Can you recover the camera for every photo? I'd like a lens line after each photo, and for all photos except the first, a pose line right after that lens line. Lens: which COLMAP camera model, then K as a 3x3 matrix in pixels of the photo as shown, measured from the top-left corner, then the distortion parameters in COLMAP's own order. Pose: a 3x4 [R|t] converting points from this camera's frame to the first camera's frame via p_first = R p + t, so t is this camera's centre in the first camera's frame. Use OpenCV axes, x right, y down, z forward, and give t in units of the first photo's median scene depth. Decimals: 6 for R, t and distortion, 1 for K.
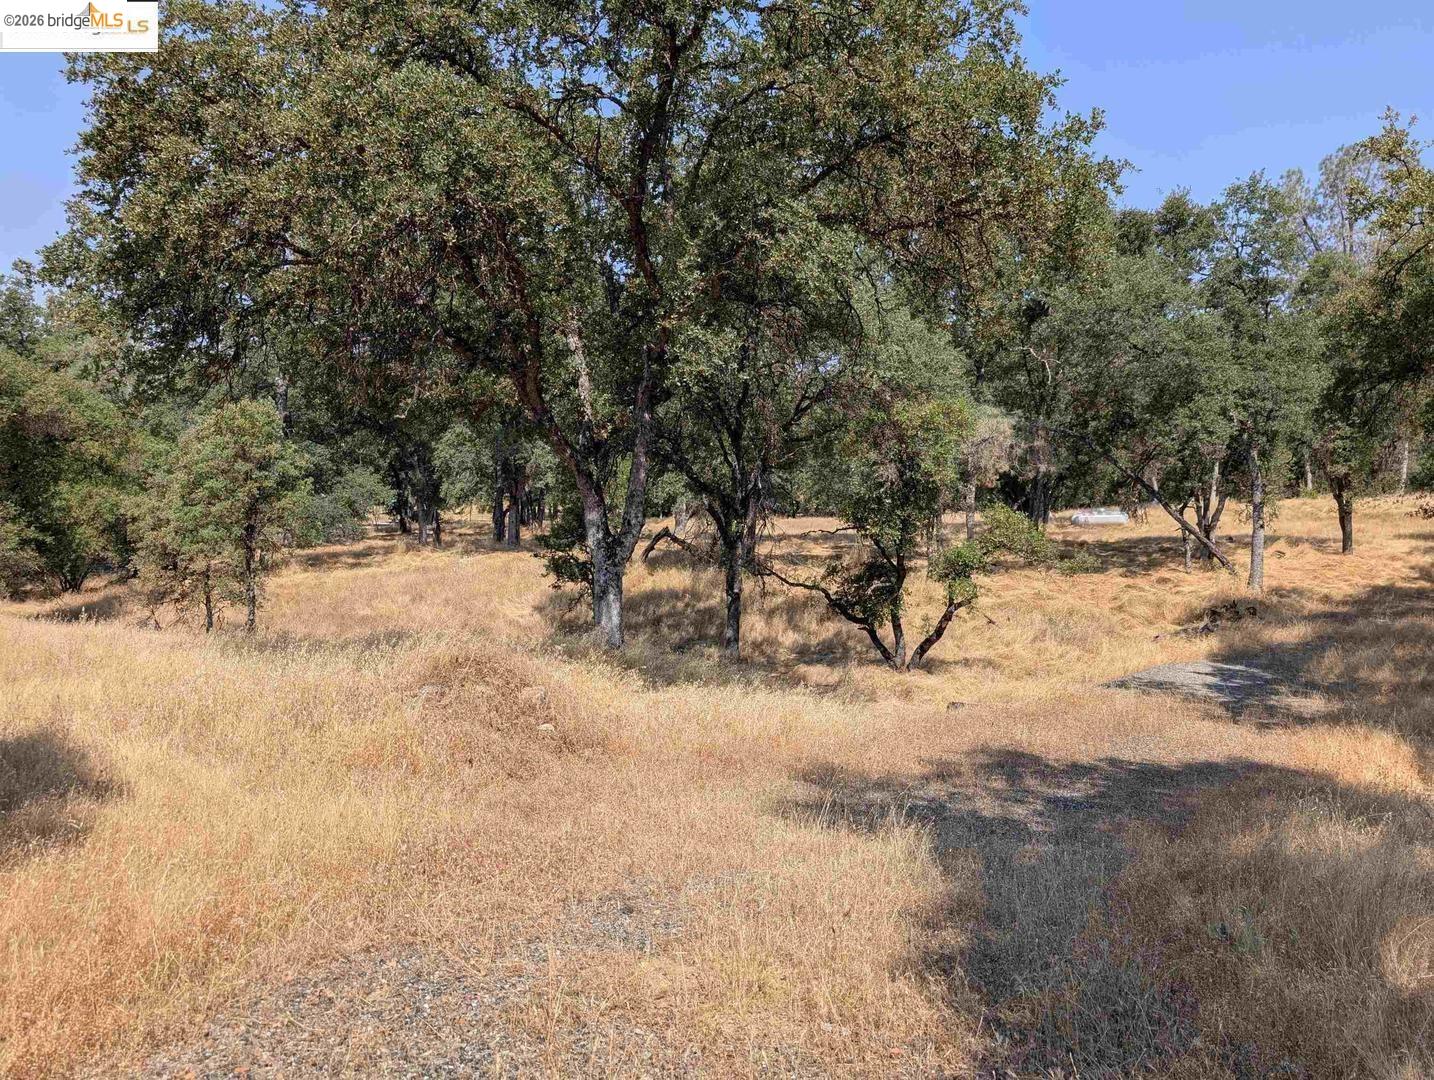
lens RADIAL K [[1051.3, 0, 728.9], [0, 1051.3, 541.7], [0, 0, 1]] dist [0.047529, -0.023347]
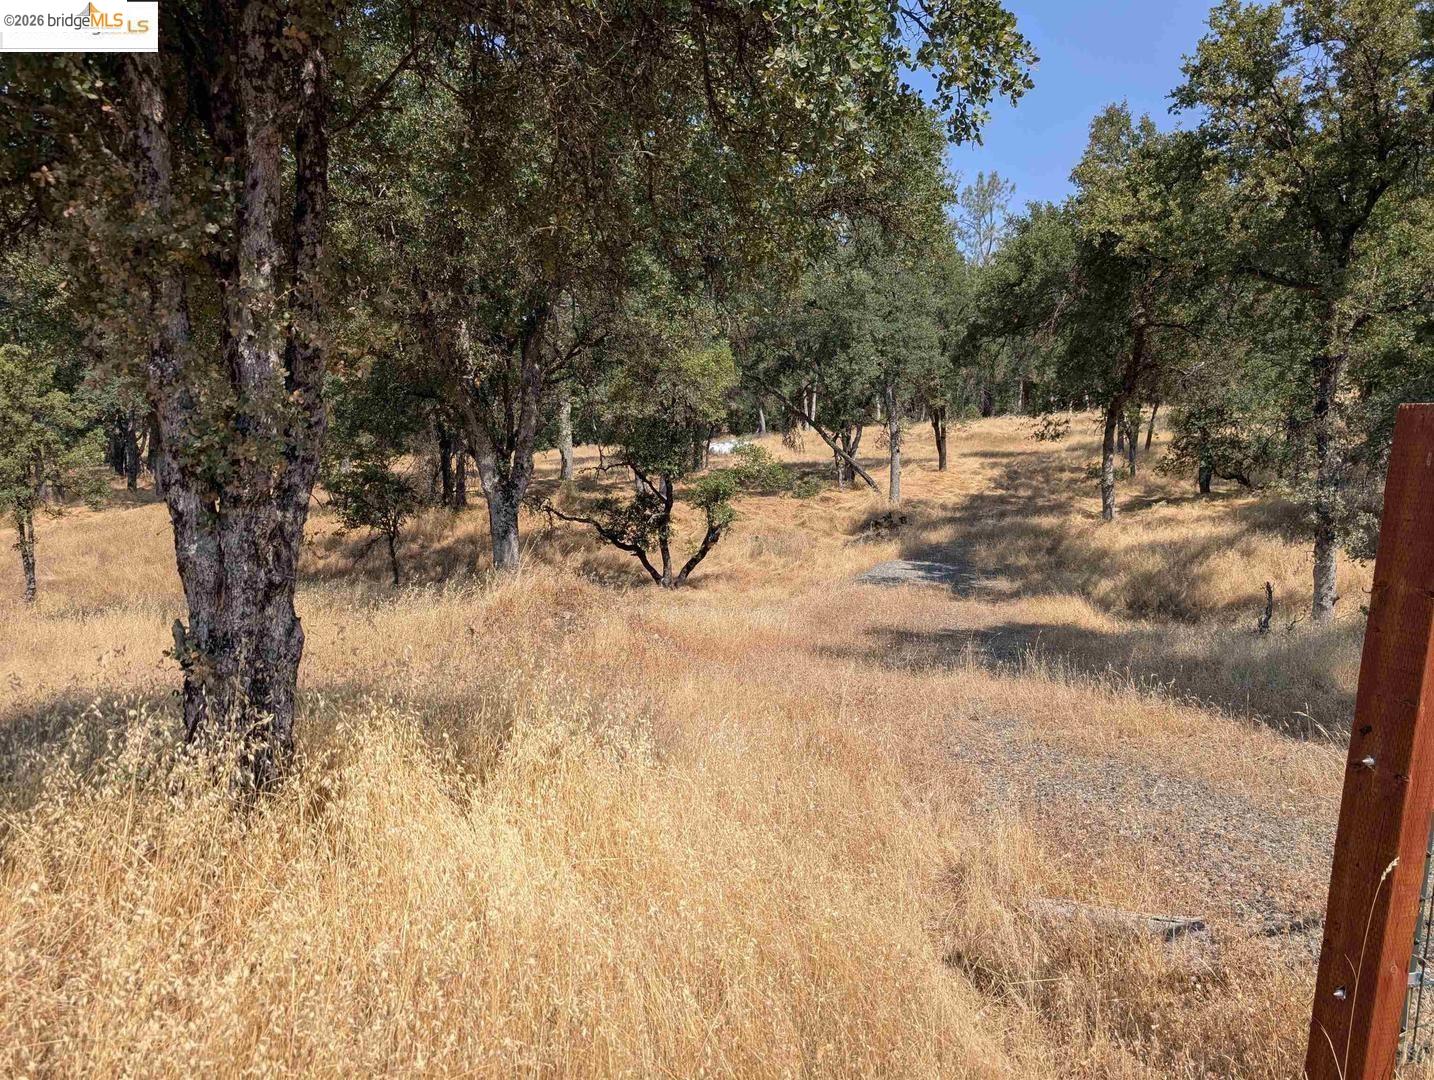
lens RADIAL K [[1051.3, 0, 707.6], [0, 1051.3, 537.7], [0, 0, 1]] dist [0.047529, -0.023347]
pose [[0.919213, -0.063875, 0.388544, -0.197900], [0.040962, 0.996913, 0.066982, -0.005505], [-0.391623, -0.045655, 0.918992, -0.038477]]
